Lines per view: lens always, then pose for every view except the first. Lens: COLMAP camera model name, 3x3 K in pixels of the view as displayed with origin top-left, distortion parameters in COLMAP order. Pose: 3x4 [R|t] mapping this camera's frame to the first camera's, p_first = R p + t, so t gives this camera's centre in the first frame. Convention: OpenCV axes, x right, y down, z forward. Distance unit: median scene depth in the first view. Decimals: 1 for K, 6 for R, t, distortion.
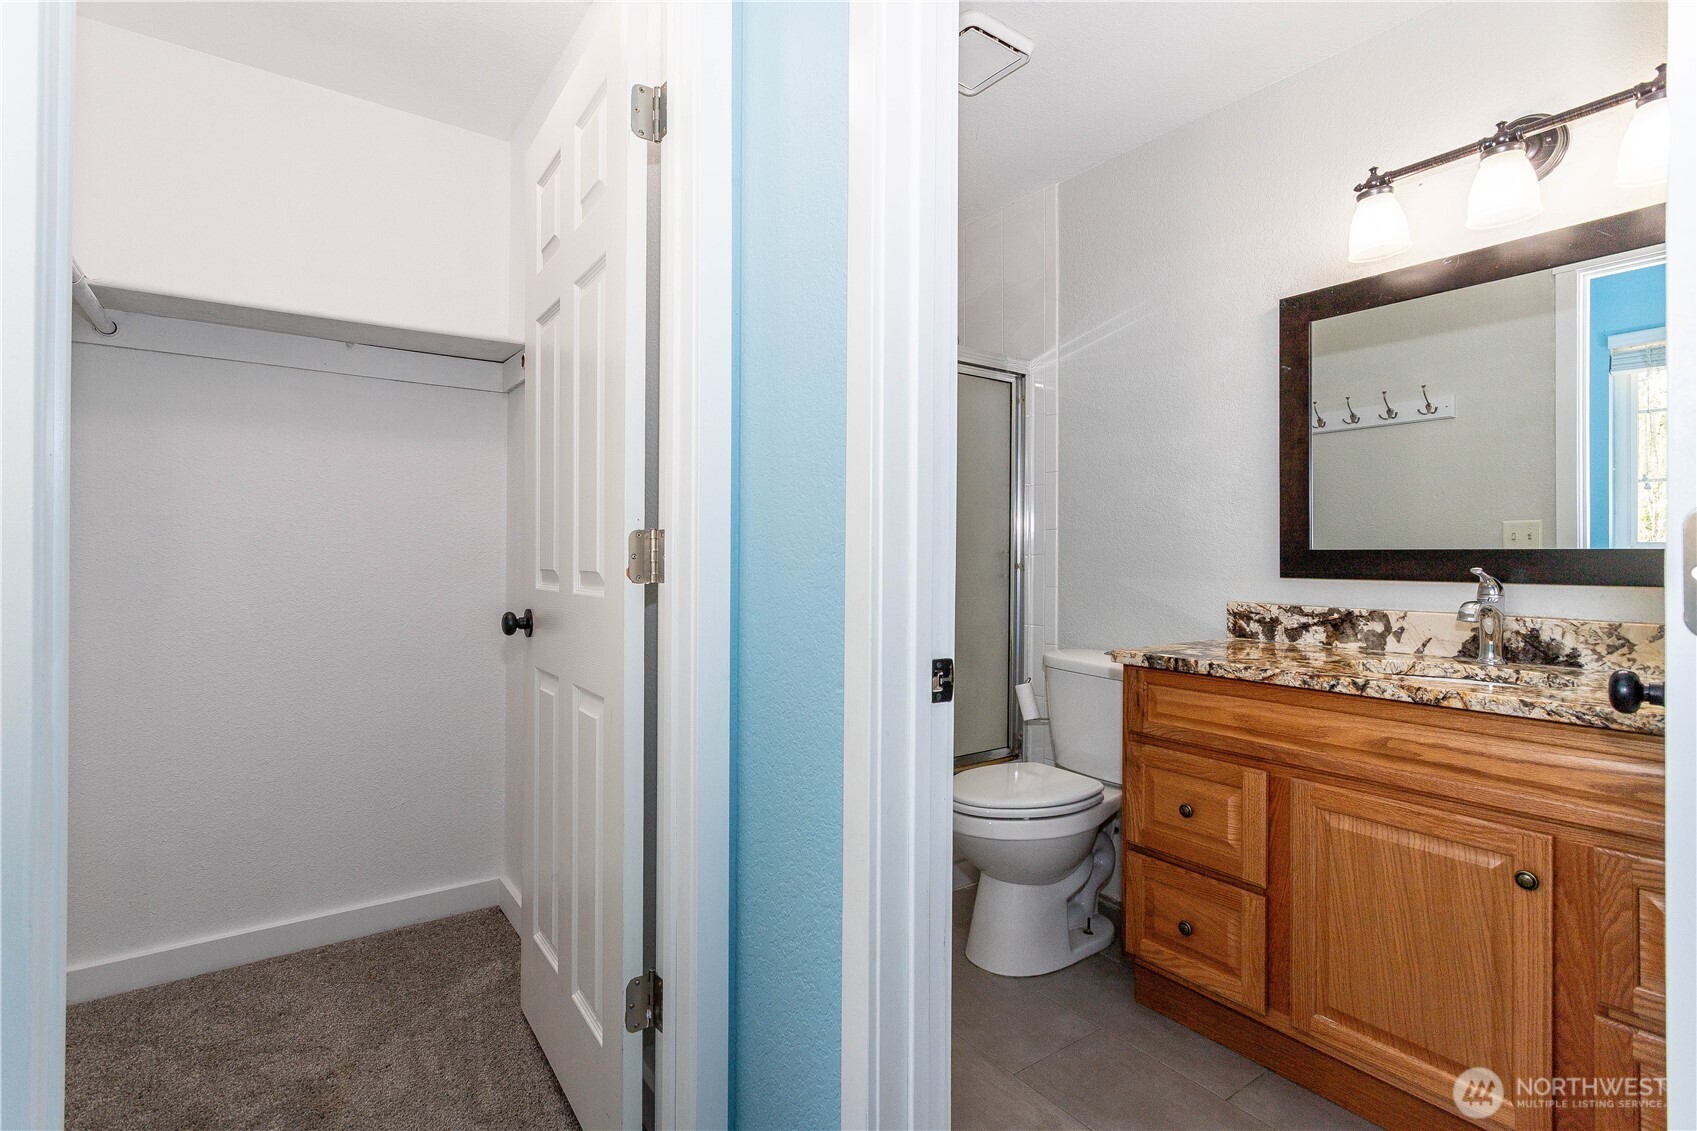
lens RADIAL K [[772.4, 0, 854.6], [0, 772.4, 552.7], [0, 0, 1]] dist [0.005781, -0.000368]
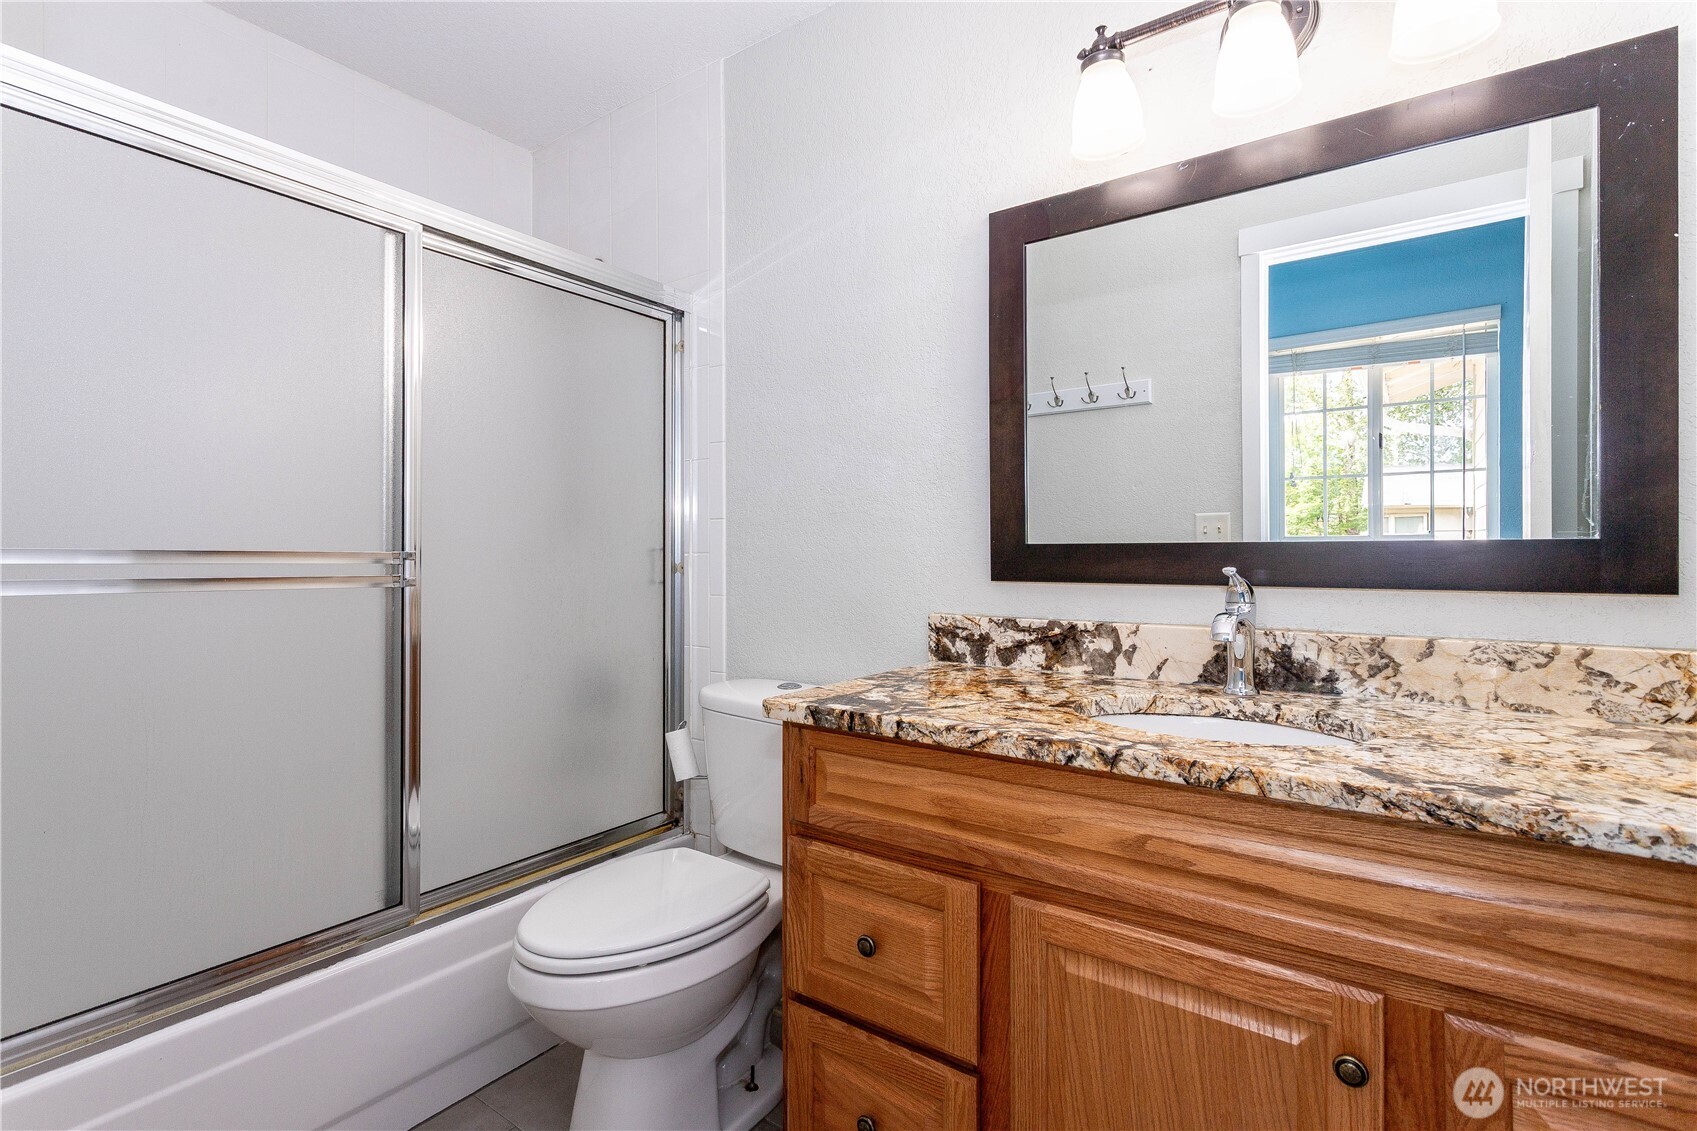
lens RADIAL K [[799.8, 0, 839.1], [0, 799.8, 551.1], [0, 0, 1]] dist [0.000079, 0.002085]
pose [[0.948091, -0.006023, 0.317942, 0.195944], [0.005568, 0.999982, 0.002339, 0.000355], [-0.317951, -0.000447, 0.948107, 0.372788]]
